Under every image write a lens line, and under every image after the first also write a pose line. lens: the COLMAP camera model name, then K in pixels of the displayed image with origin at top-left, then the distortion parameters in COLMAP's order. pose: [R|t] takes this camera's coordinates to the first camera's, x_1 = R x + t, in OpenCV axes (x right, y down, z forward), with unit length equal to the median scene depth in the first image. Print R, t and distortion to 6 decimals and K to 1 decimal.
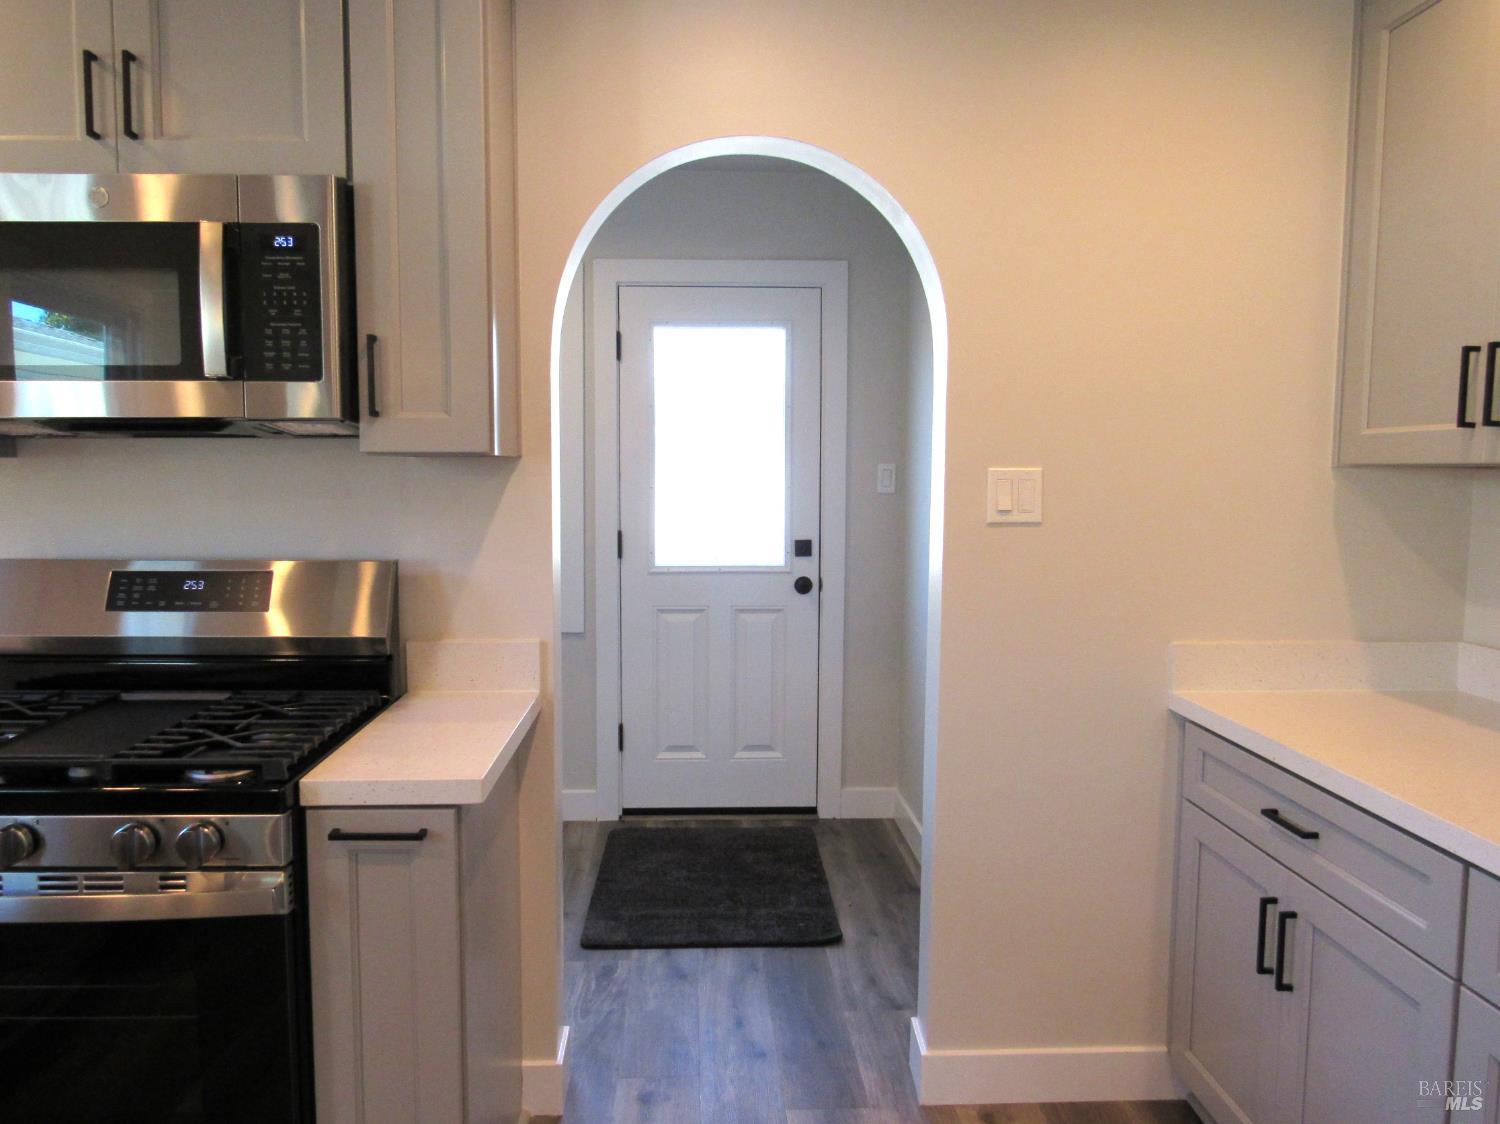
lens RADIAL K [[1060.5, 0, 750.0], [0, 1060.5, 562.0], [0, 0, 1]] dist [-0.000486, 0.000155]
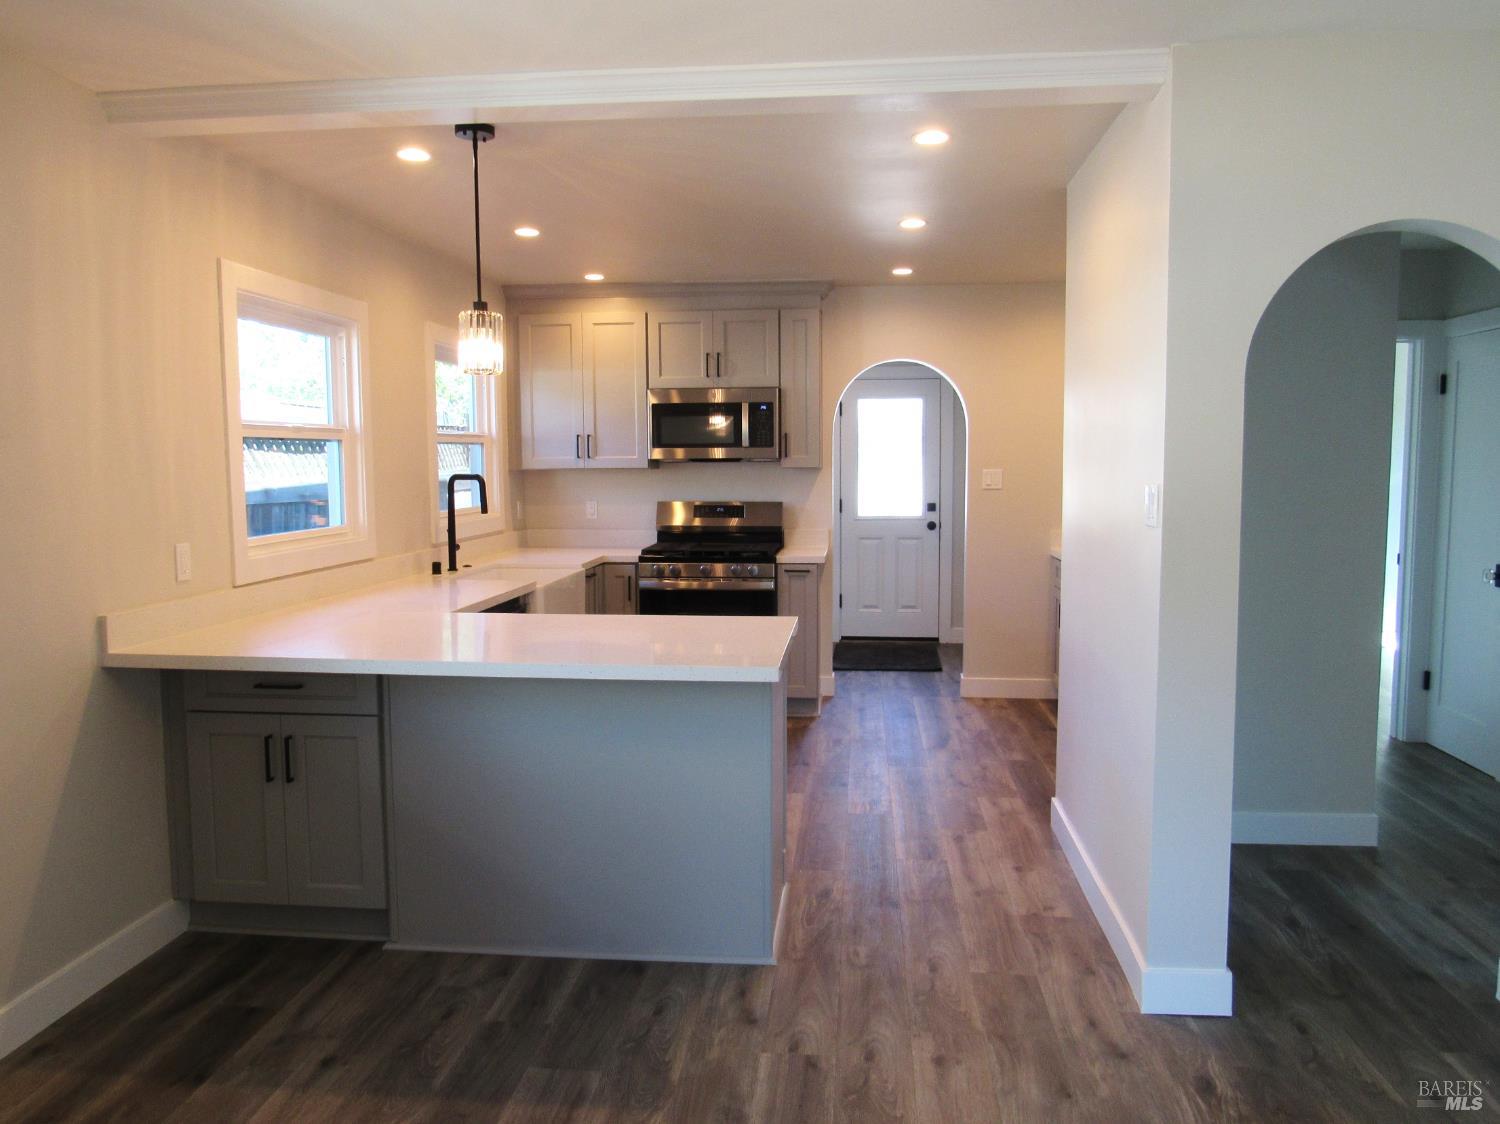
lens RADIAL K [[1133.8, 0, 750.0], [0, 1133.8, 562.0], [0, 0, 1]] dist [-0.001704, -0.006443]
pose [[0.988460, 0.004113, -0.151425, 0.046583], [-0.003648, 0.999988, 0.003350, 0.111450], [0.151437, -0.002759, 0.988463, -1.550745]]
